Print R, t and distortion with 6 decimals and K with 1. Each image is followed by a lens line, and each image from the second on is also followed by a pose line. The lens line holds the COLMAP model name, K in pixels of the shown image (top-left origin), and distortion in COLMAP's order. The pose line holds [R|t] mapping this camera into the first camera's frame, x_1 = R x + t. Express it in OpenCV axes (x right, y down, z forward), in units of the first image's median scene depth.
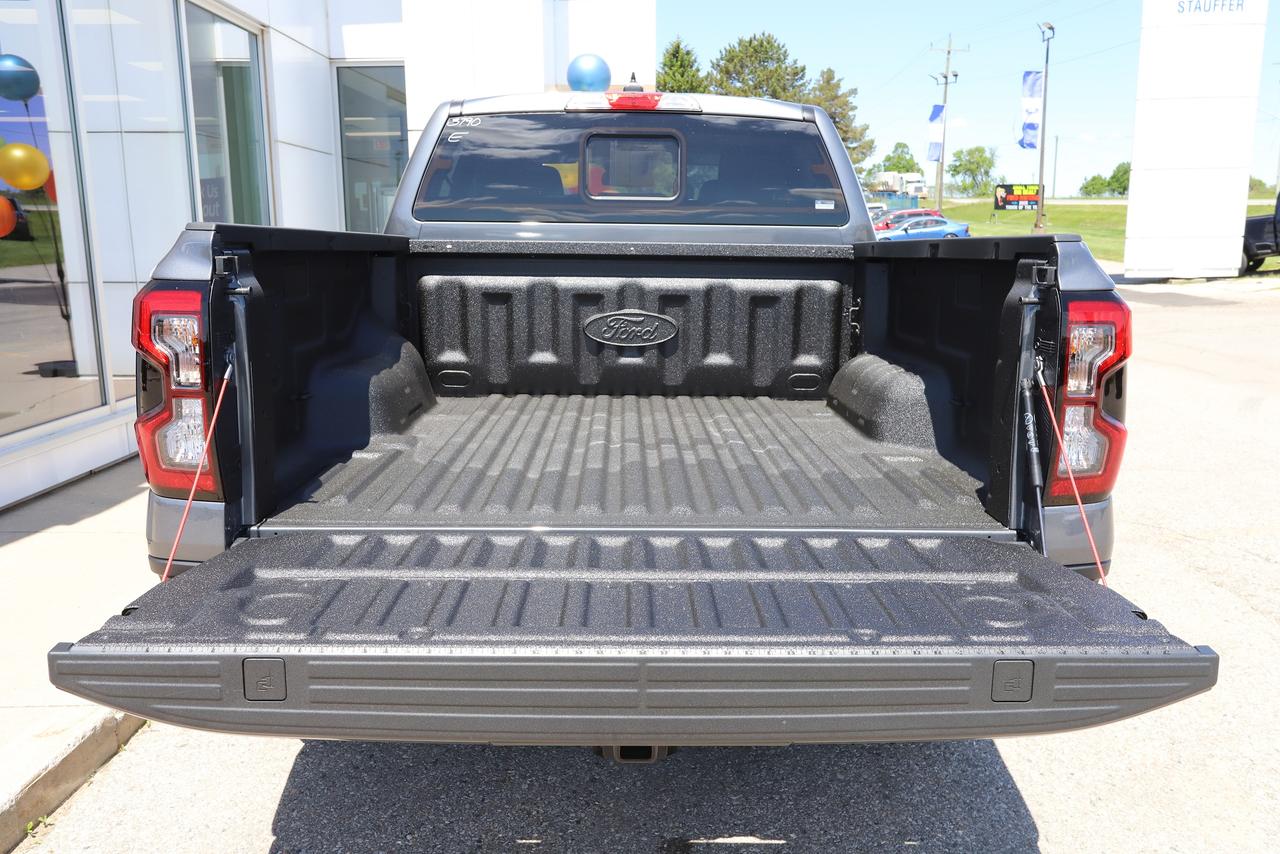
lens RADIAL K [[1031.2, 0, 637.7], [0, 1031.2, 423.5], [0, 0, 1]] dist [-0.000908, 0.016106]
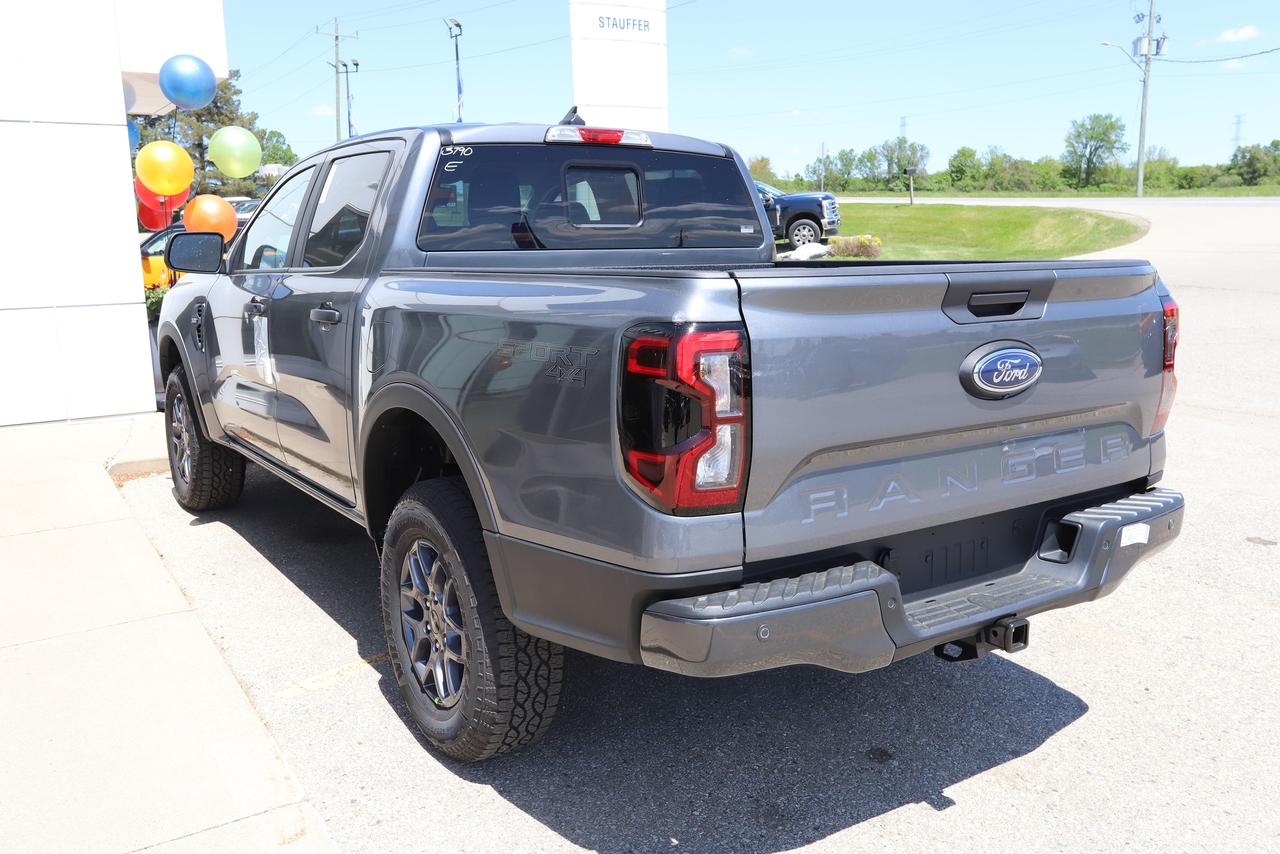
lens RADIAL K [[1153.8, 0, 641.2], [0, 1153.8, 430.9], [0, 0, 1]] dist [-0.000588, 0.000330]
pose [[0.823903, -0.109692, 0.556014, -0.155208], [0.114144, 0.993103, 0.026785, -0.007881], [-0.555118, 0.041398, 0.830741, -0.002433]]
